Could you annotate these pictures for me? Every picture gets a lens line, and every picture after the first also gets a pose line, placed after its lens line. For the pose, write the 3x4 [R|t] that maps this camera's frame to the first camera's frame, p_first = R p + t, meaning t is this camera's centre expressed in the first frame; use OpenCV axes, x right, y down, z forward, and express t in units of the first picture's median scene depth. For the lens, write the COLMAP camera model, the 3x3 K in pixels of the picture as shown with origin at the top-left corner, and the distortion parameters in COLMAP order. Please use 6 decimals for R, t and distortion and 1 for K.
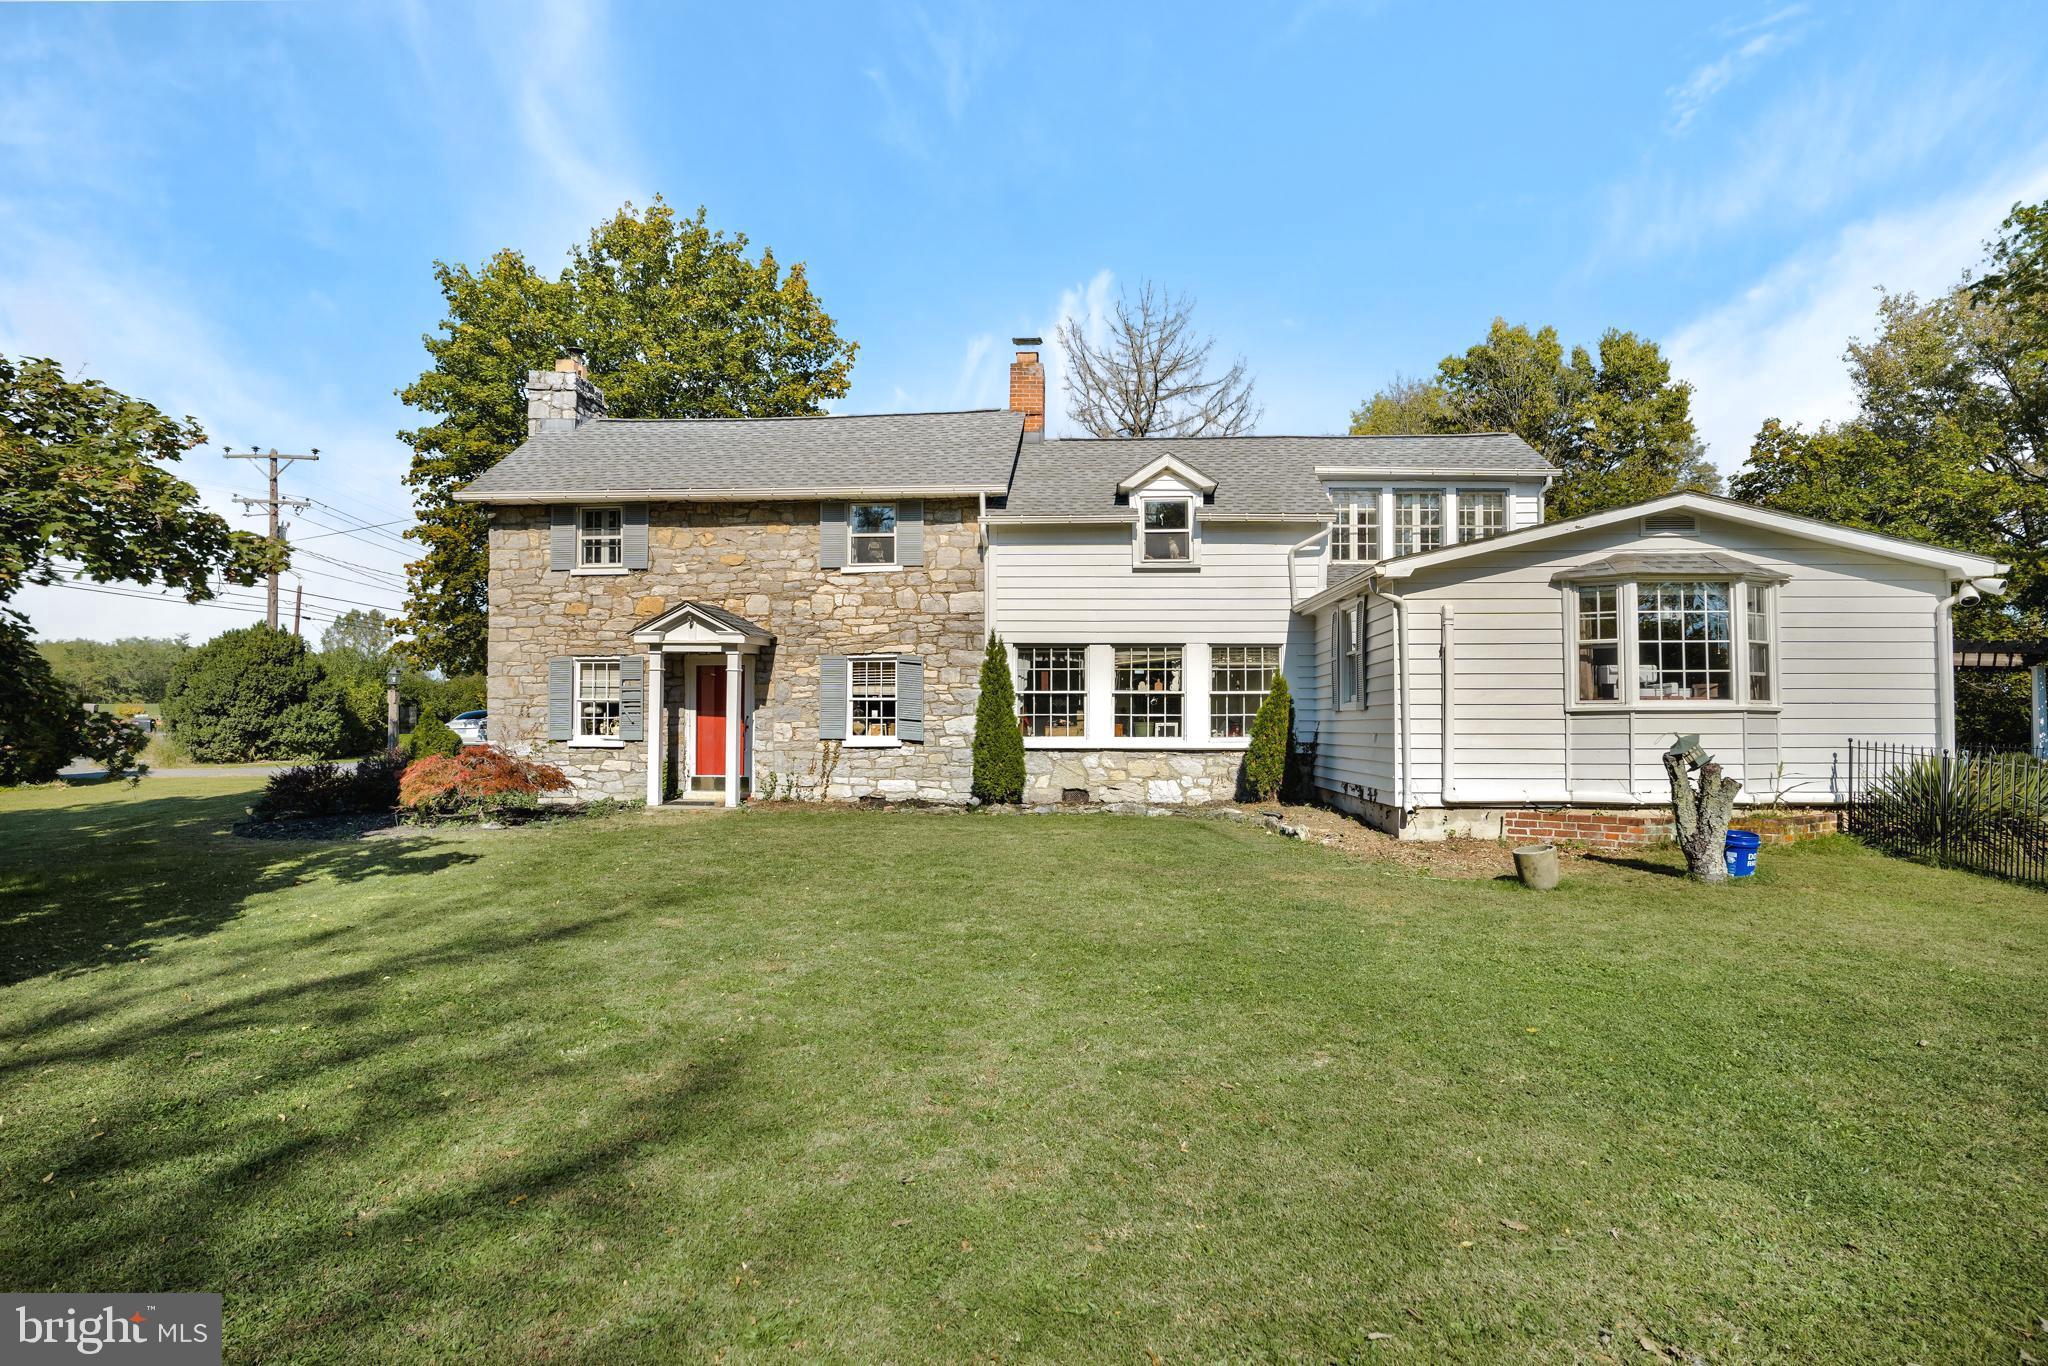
lens RADIAL K [[1122.3, 0, 1024.0], [0, 1122.3, 683.0], [0, 0, 1]] dist [-0.001972, -0.000497]
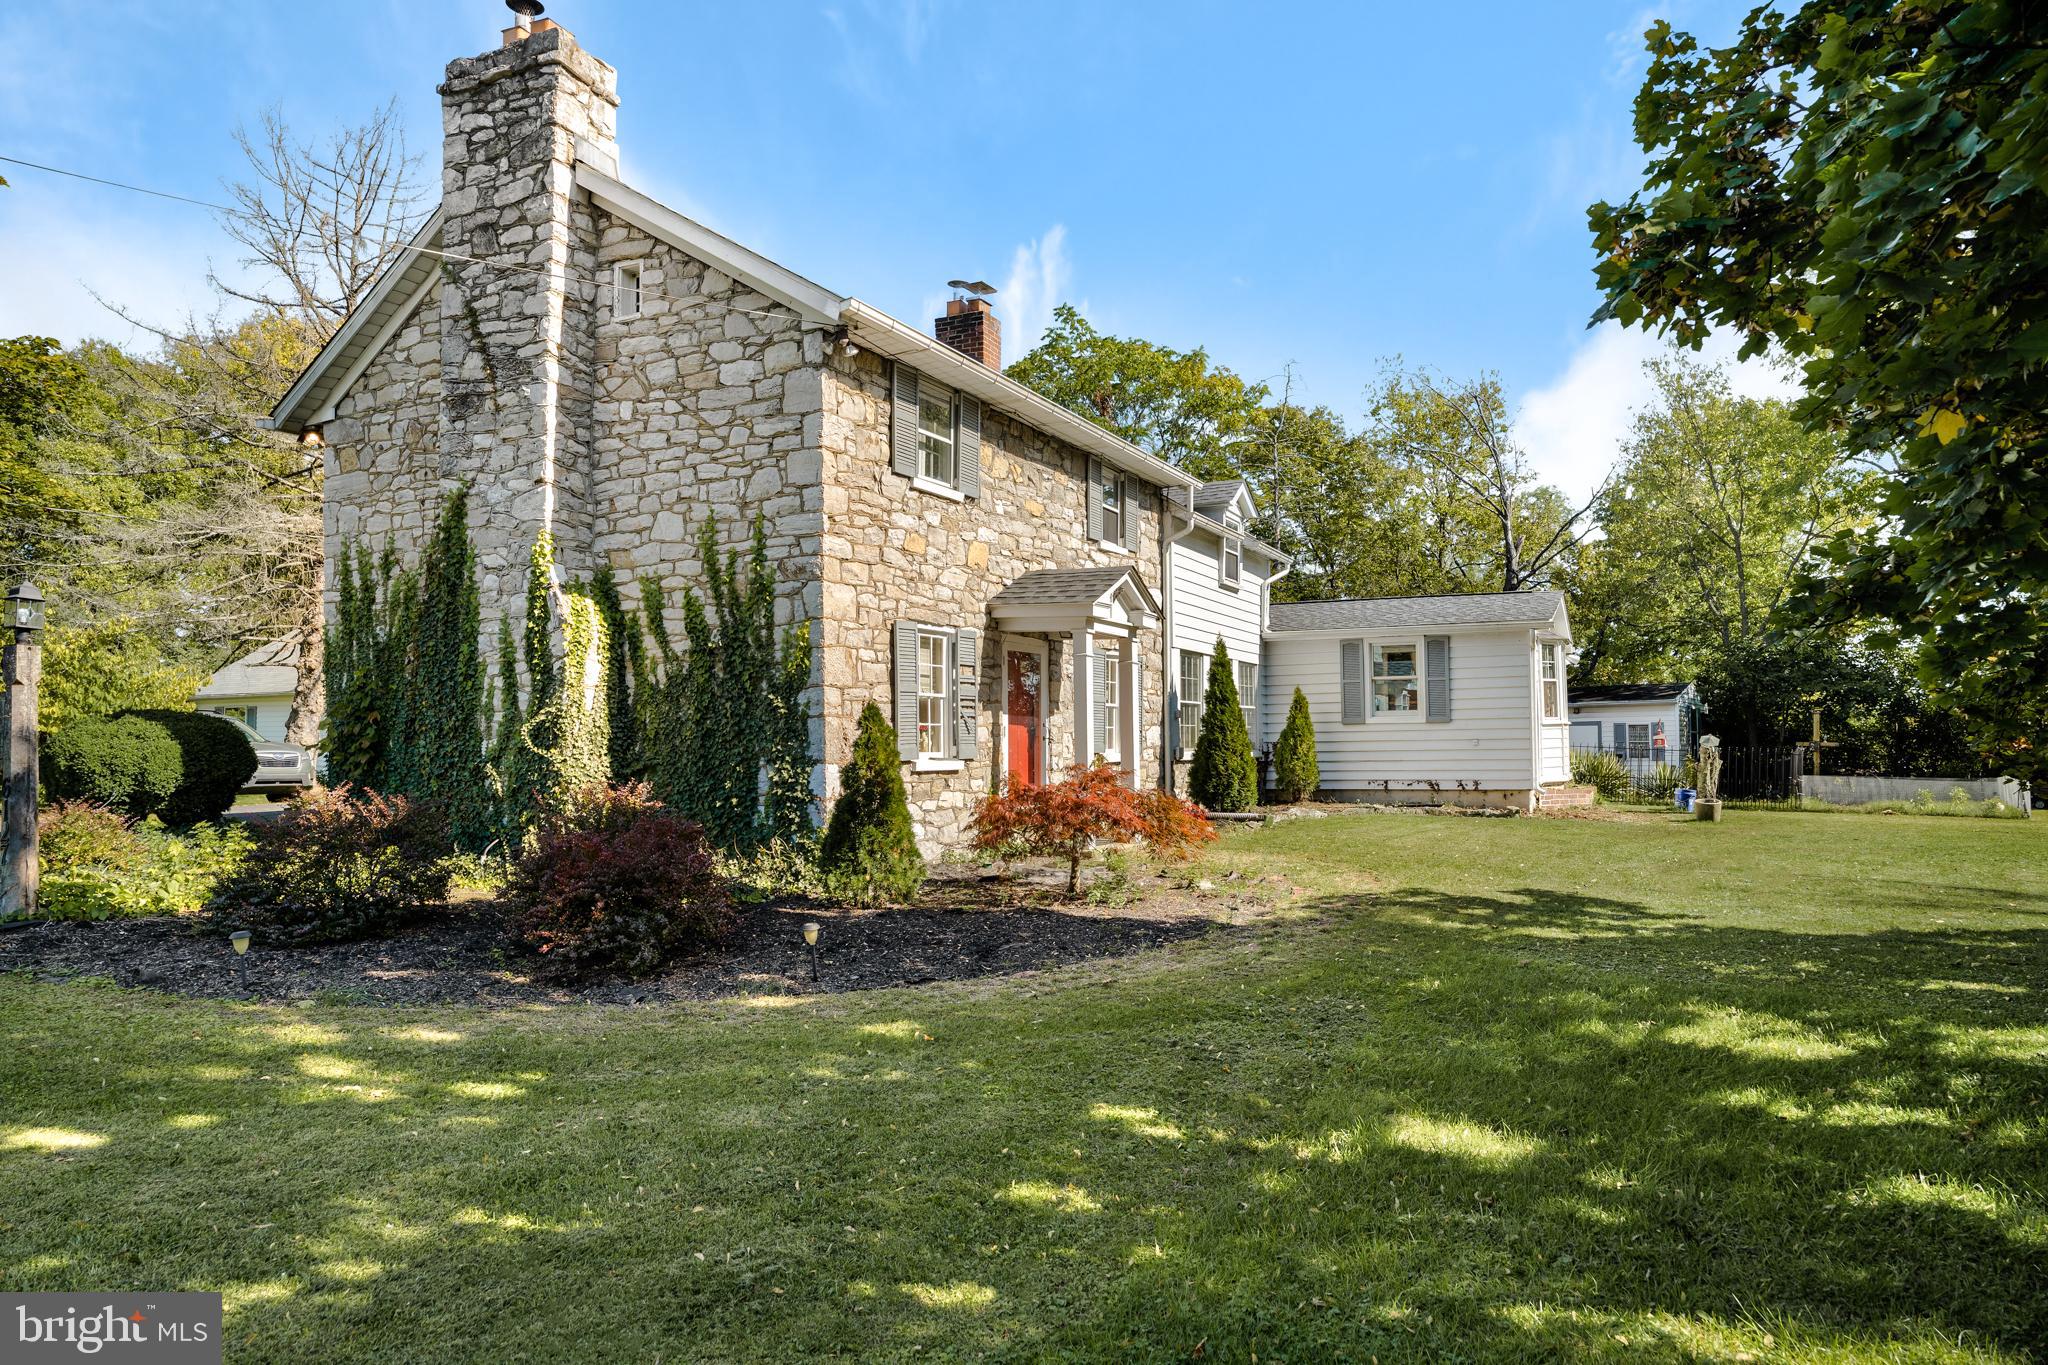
lens RADIAL K [[1353.5, 0, 1024.0], [0, 1353.5, 682.5], [0, 0, 1]] dist [0.000797, 0.000385]
pose [[0.390402, 0.042072, 0.919683, -1.037194], [-0.024346, 0.999078, -0.035370, 0.033036], [-0.920322, -0.008582, 0.391066, 0.654979]]
